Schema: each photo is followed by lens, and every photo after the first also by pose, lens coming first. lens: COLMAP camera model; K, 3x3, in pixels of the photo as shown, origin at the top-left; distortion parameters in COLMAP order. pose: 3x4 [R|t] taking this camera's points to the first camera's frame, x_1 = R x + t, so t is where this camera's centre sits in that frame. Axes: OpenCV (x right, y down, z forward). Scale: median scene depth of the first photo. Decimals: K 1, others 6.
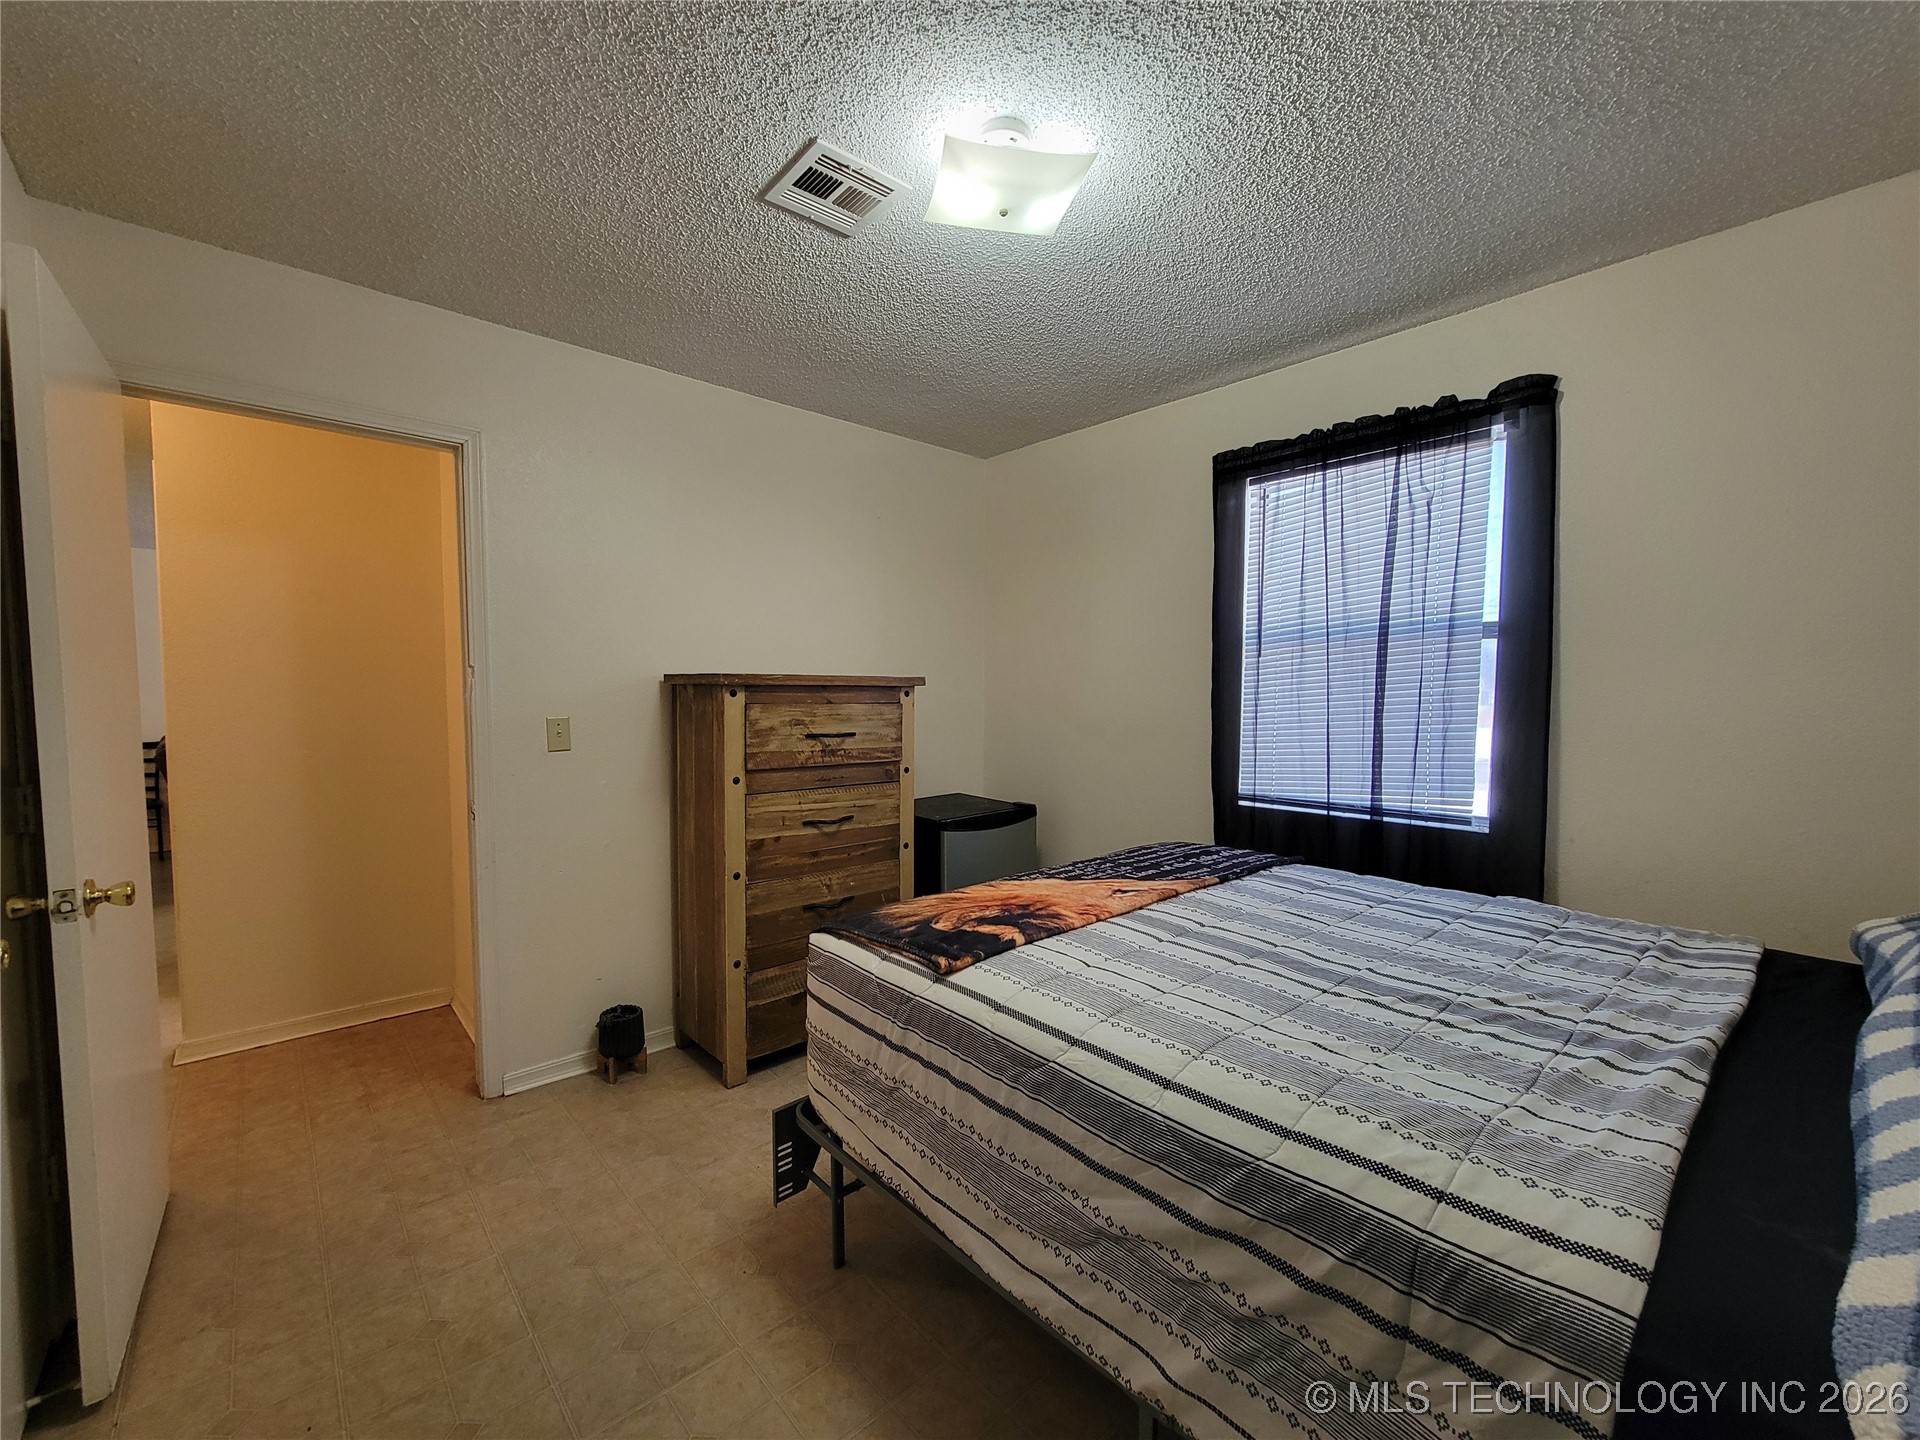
lens RADIAL K [[779.5, 0, 950.4], [0, 779.5, 730.3], [0, 0, 1]] dist [-0.002865, 0.001640]
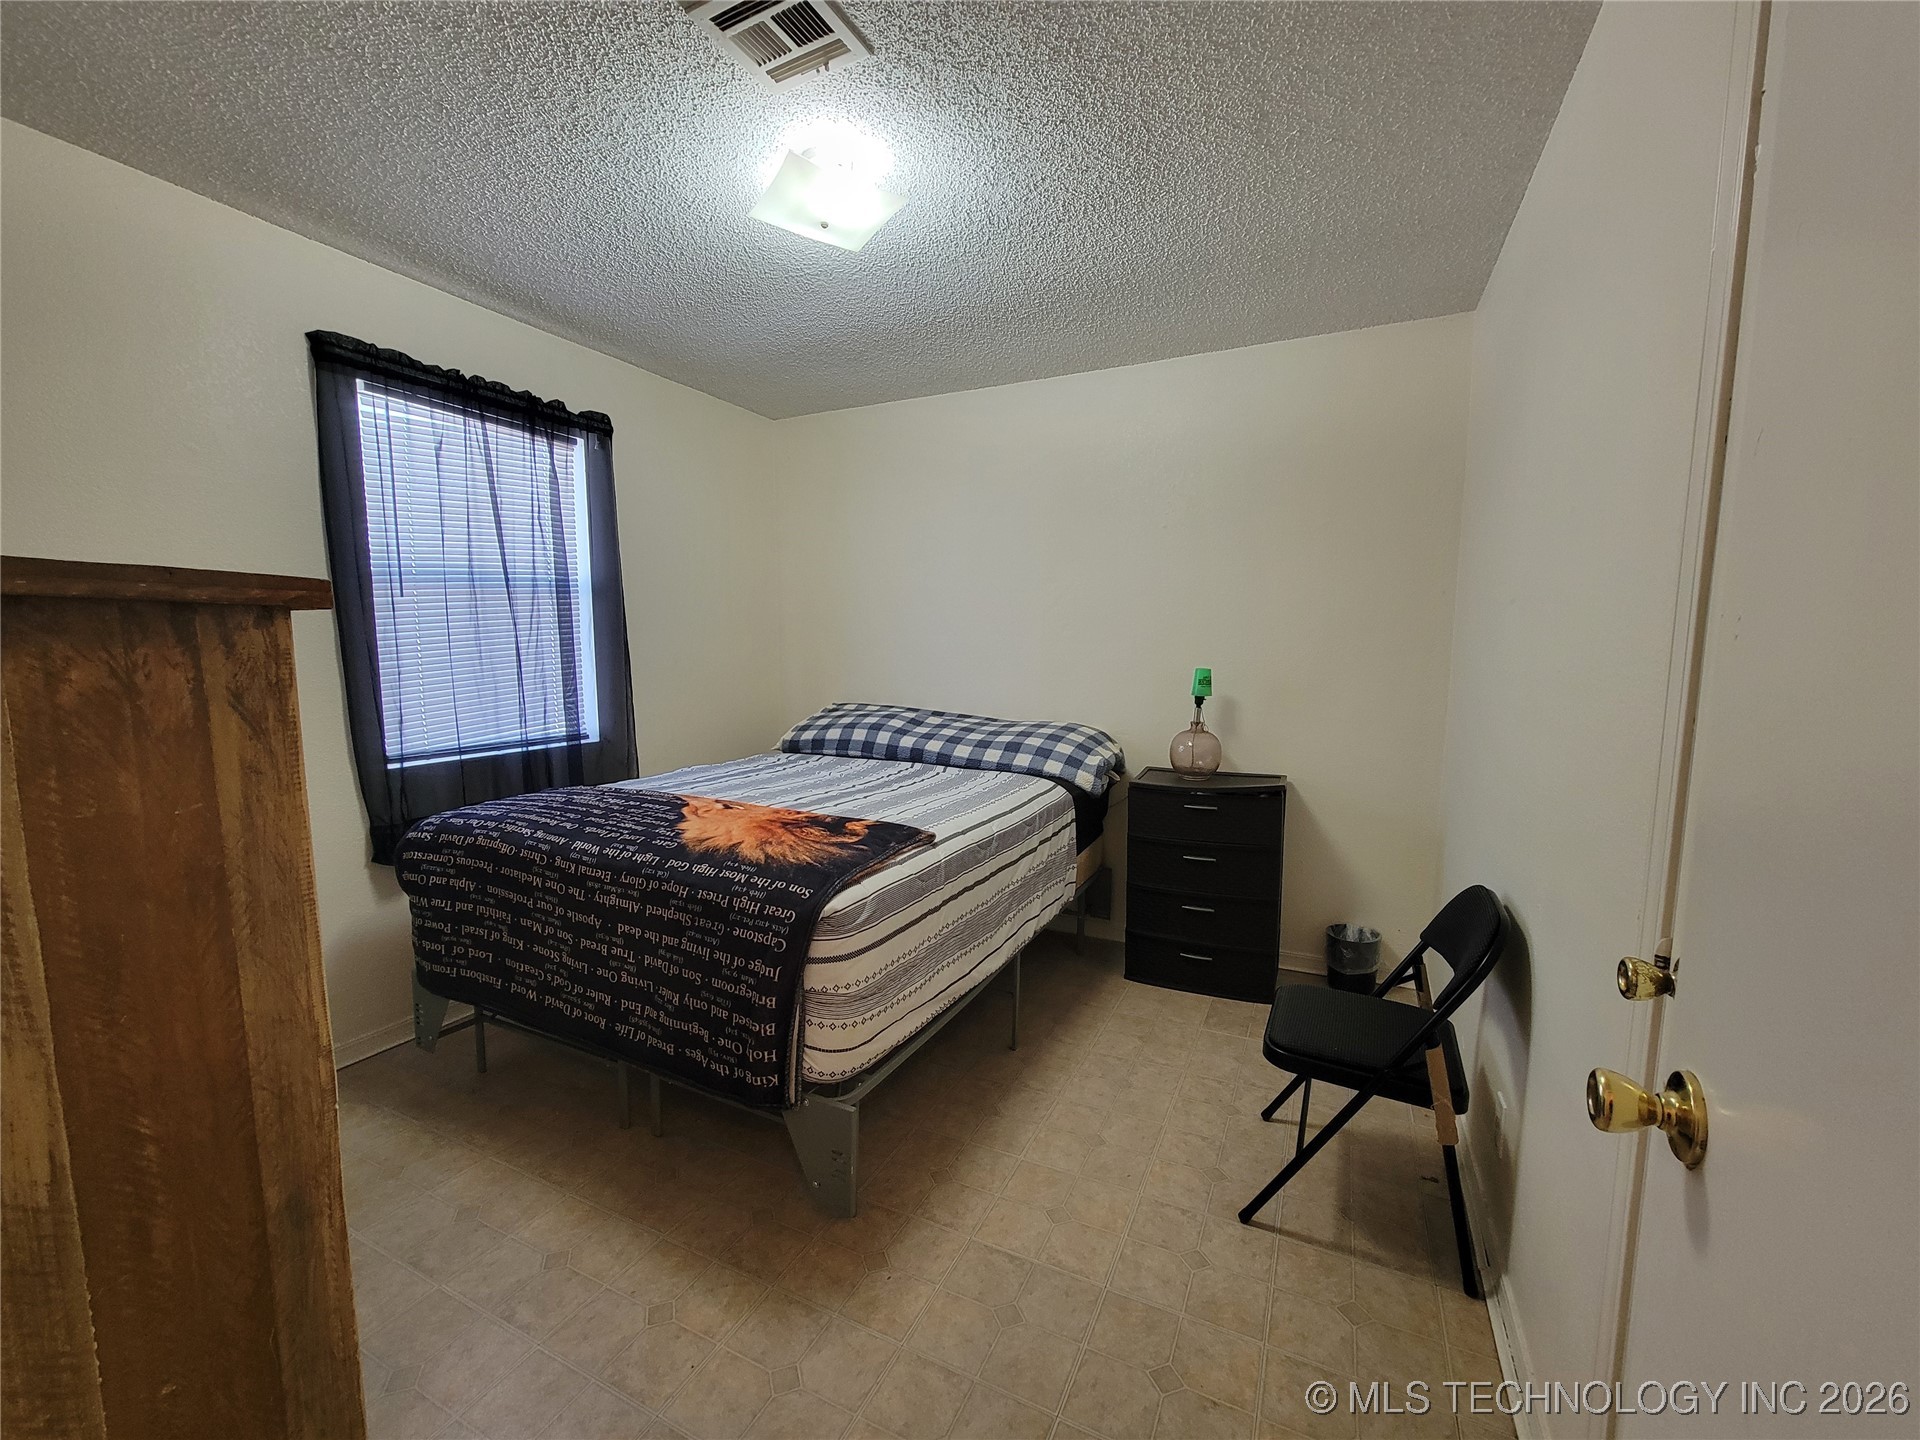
lens RADIAL K [[779.5, 0, 952.7], [0, 779.5, 725.2], [0, 0, 1]] dist [-0.002865, 0.001640]
pose [[-0.368451, -0.098007, 0.924467, -0.823316], [0.044314, 0.991445, 0.122769, -0.038271], [-0.928590, 0.086201, -0.360956, 0.928898]]
